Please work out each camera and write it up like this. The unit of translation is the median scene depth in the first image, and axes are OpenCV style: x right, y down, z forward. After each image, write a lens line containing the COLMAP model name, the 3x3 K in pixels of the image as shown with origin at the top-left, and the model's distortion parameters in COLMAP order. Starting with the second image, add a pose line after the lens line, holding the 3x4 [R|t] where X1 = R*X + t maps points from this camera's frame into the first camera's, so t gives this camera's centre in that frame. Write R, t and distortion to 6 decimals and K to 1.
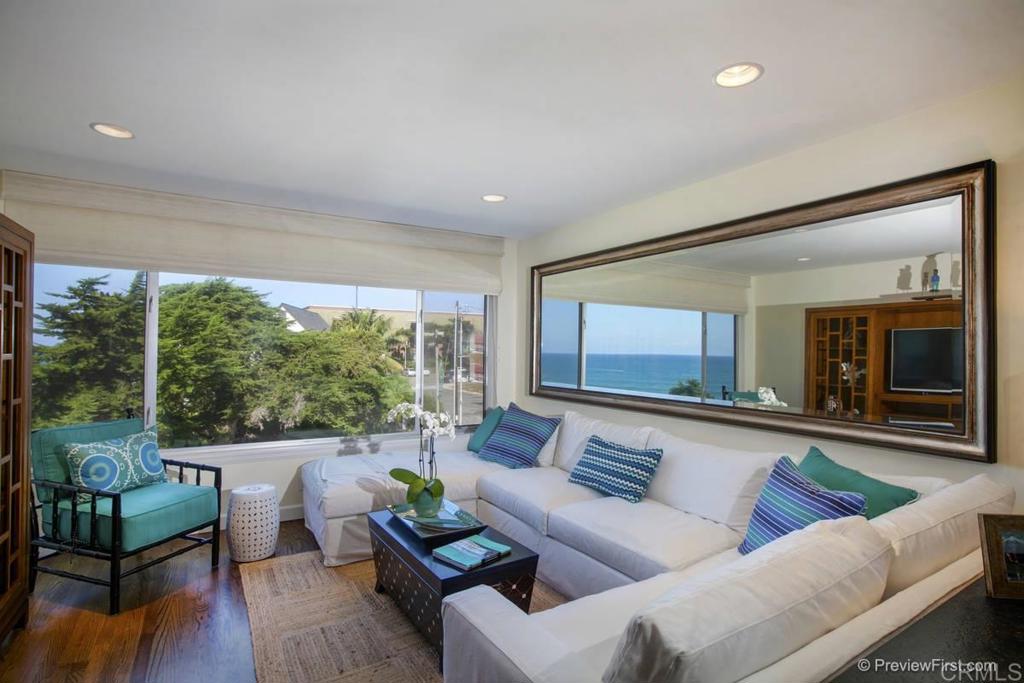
lens RADIAL K [[506.8, 0, 512.7], [0, 506.8, 346.8], [0, 0, 1]] dist [-0.000075, 0.000631]
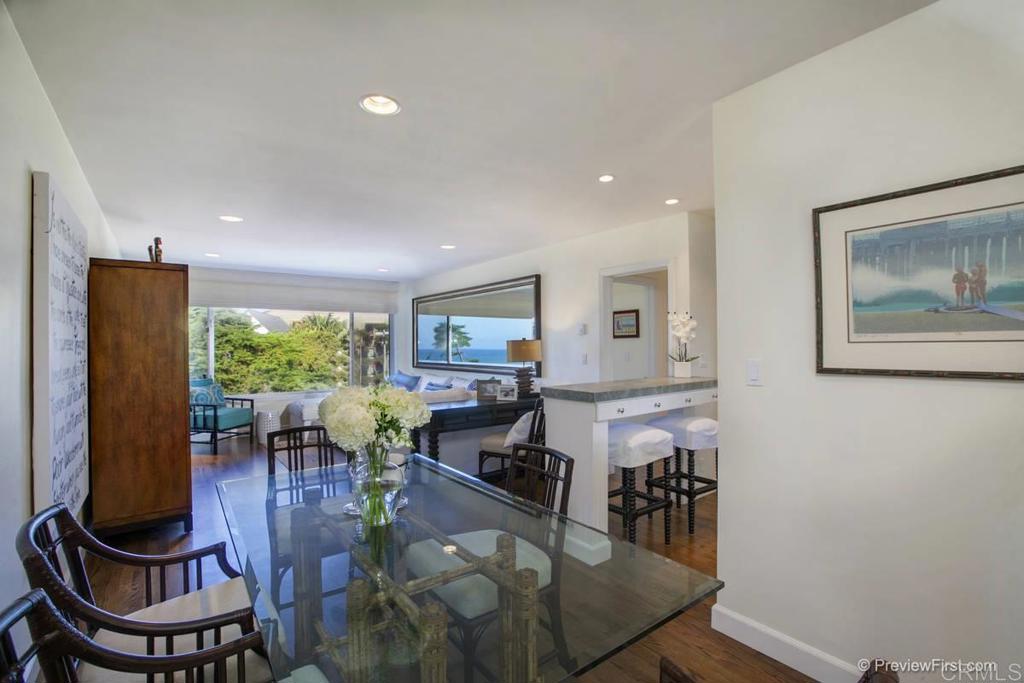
lens RADIAL K [[479.2, 0, 512.0], [0, 479.2, 341.5], [0, 0, 1]] dist [-0.001319, -0.000071]
pose [[0.995679, -0.019803, 0.090729, 0.079735], [0.020031, 0.999798, -0.001603, 0.003117], [-0.090678, 0.003413, 0.995874, -0.261905]]
